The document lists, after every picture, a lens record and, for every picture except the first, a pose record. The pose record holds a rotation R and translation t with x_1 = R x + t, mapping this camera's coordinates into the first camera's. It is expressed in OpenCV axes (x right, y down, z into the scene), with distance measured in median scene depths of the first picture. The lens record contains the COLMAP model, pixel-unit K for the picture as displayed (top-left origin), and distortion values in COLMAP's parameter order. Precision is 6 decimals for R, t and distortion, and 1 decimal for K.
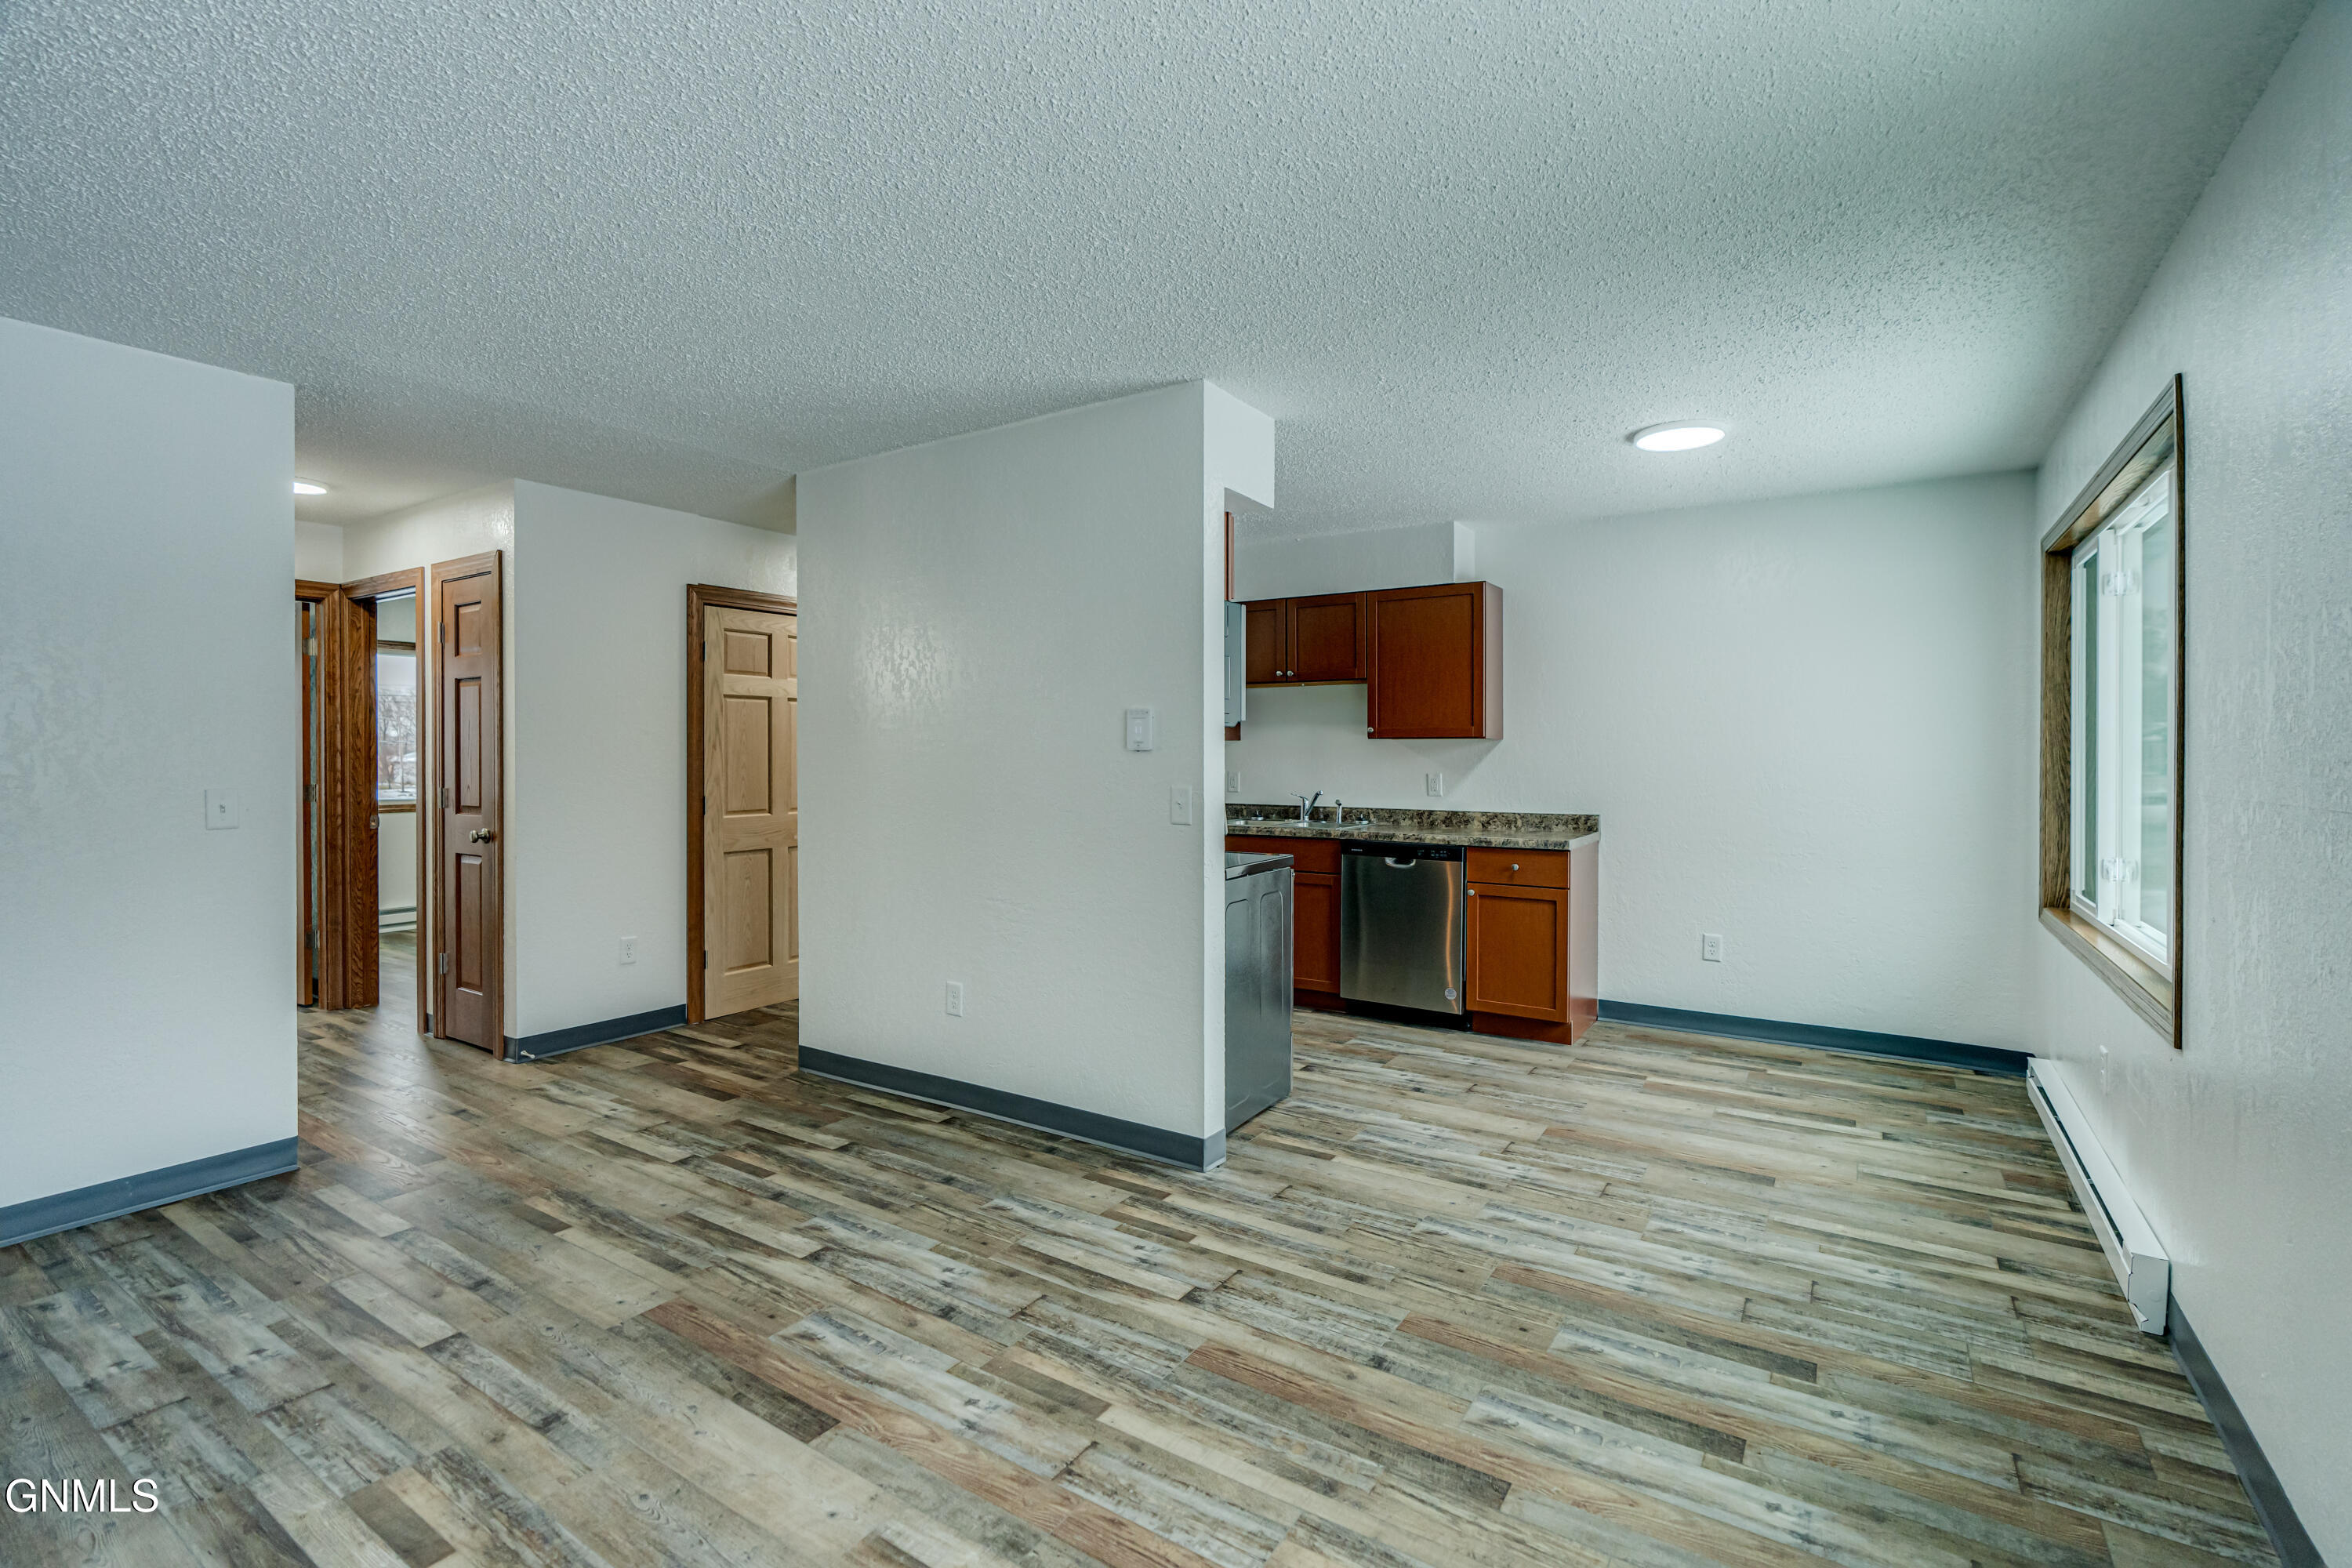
lens RADIAL K [[1068.8, 0, 1173.9], [0, 1068.8, 766.3], [0, 0, 1]] dist [-0.004350, 0.001738]
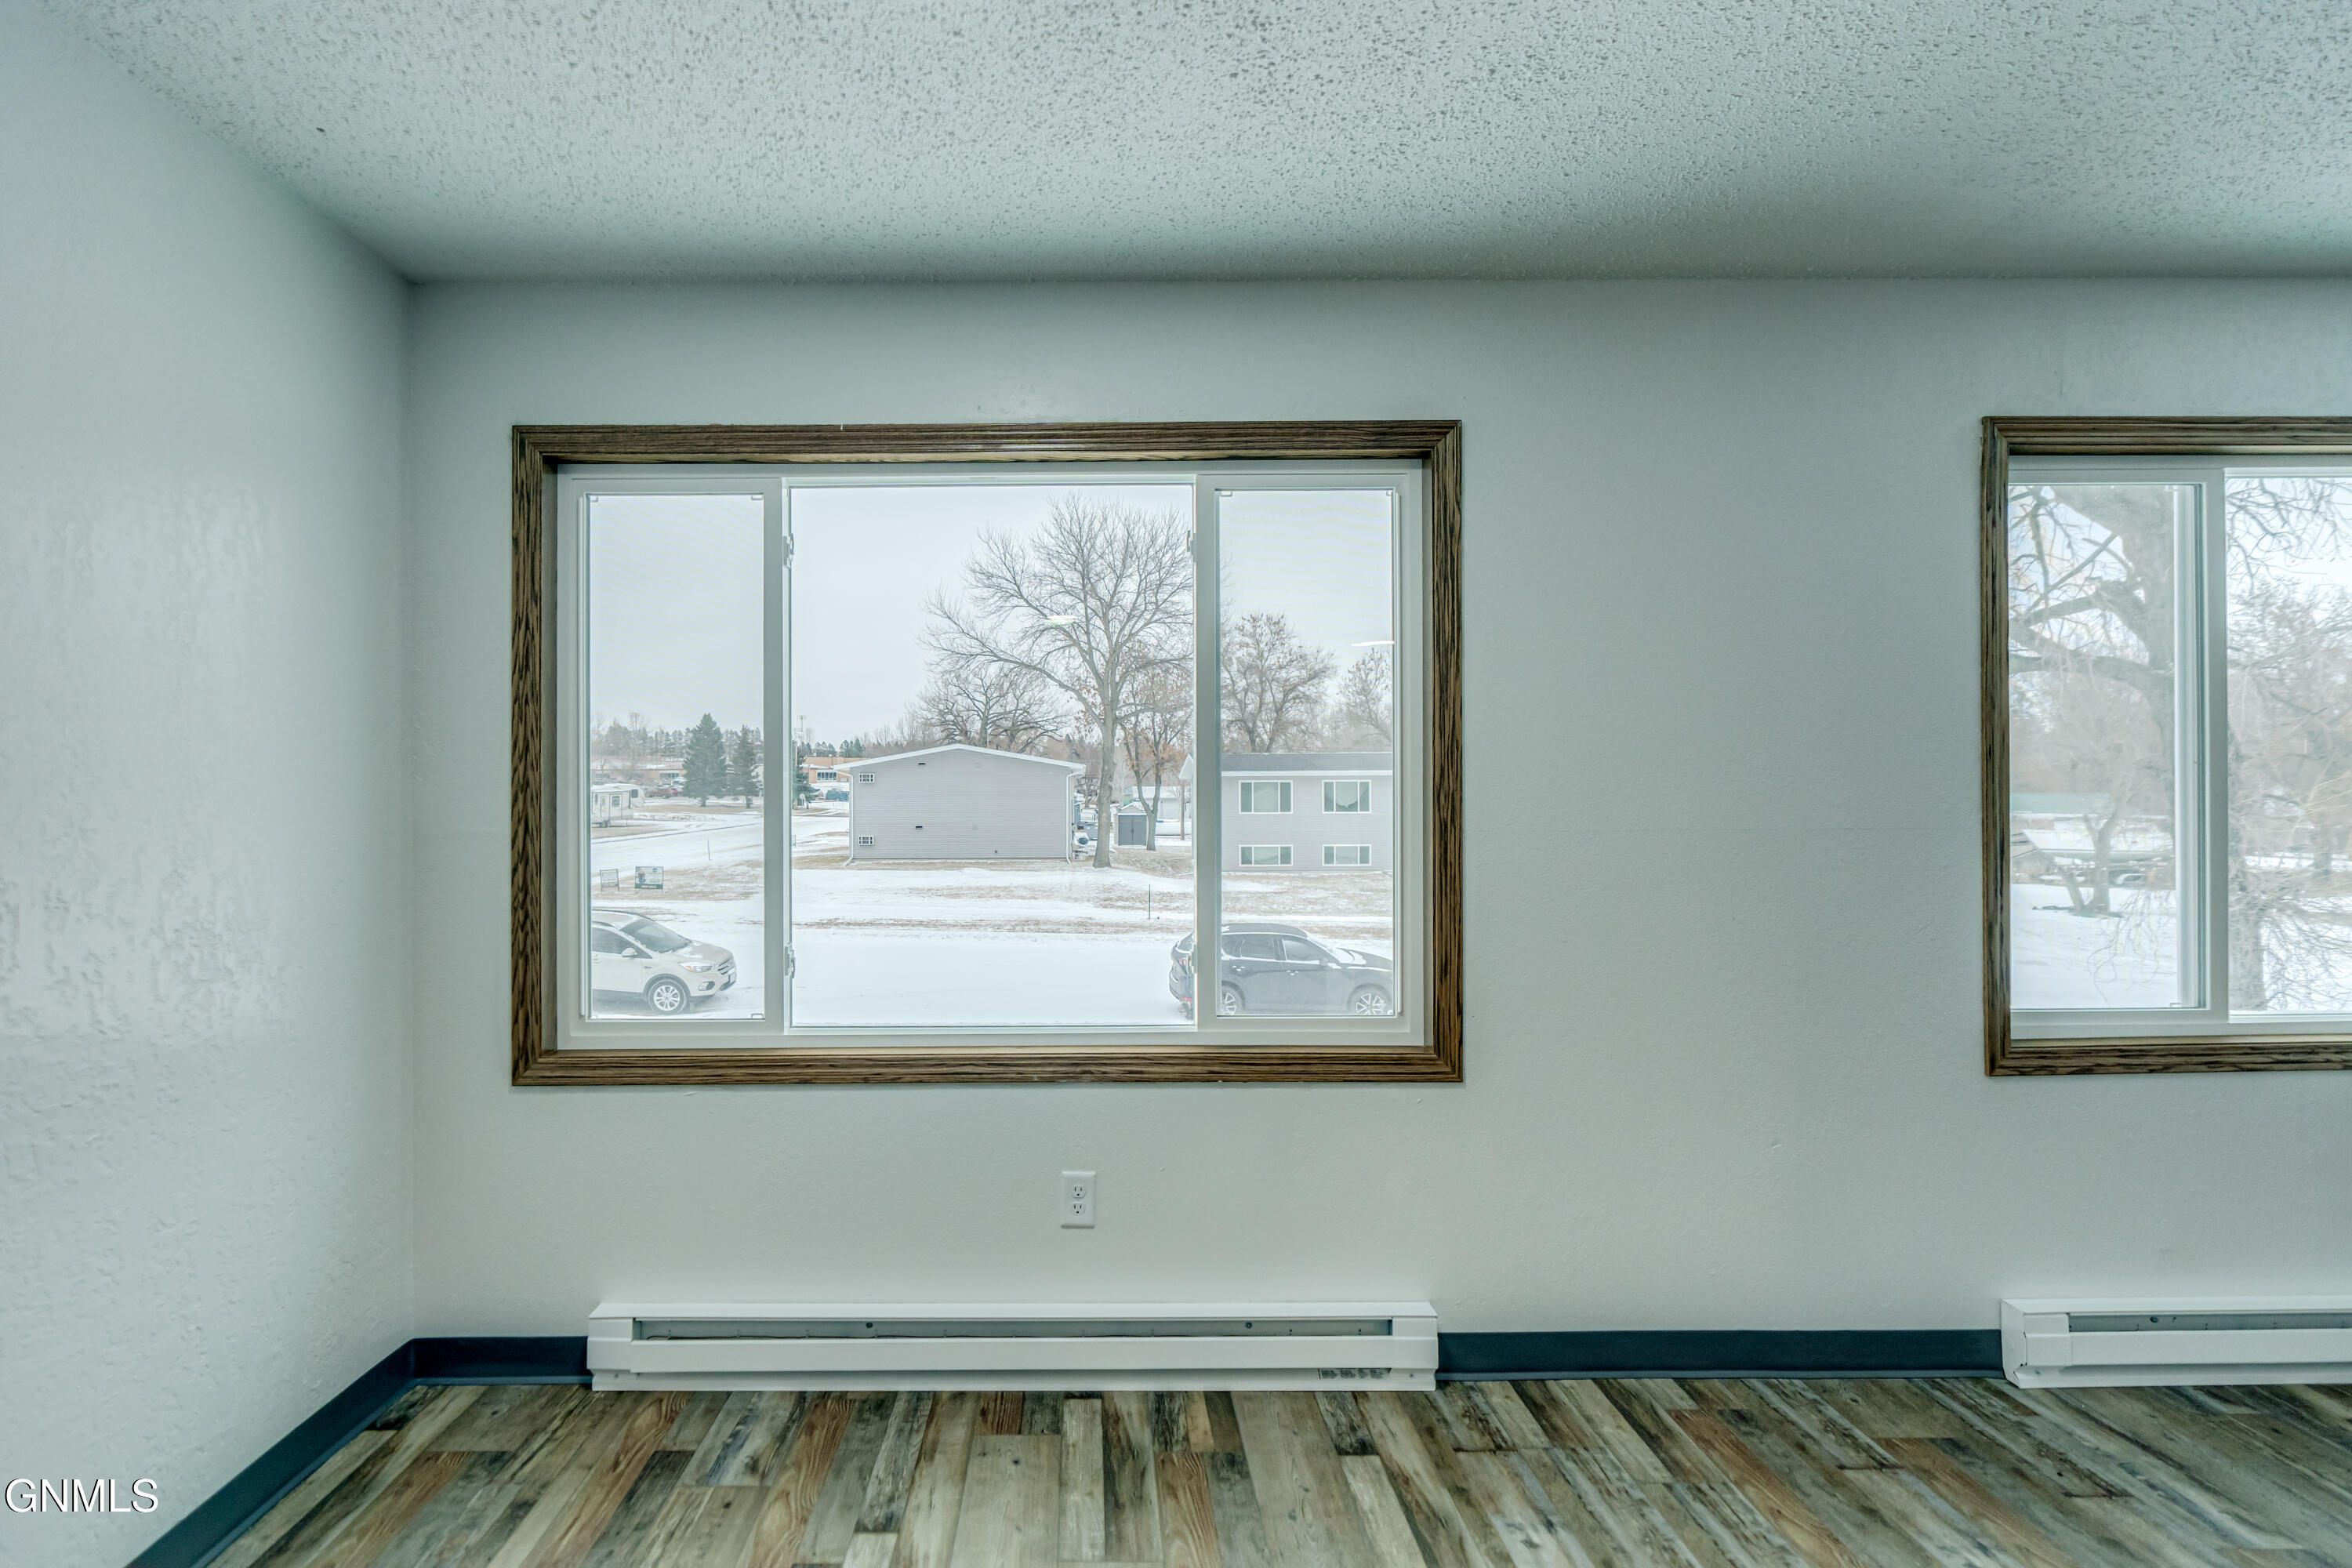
lens RADIAL K [[1126.0, 0, 1079.6], [0, 1126.0, 789.1], [0, 0, 1]] dist [-0.004555, 0.000097]
pose [[-0.547926, 0.000684, 0.836527, 0.169935], [0.012488, 0.999895, 0.007363, -0.018905], [-0.836434, 0.014481, -0.547877, 1.331092]]
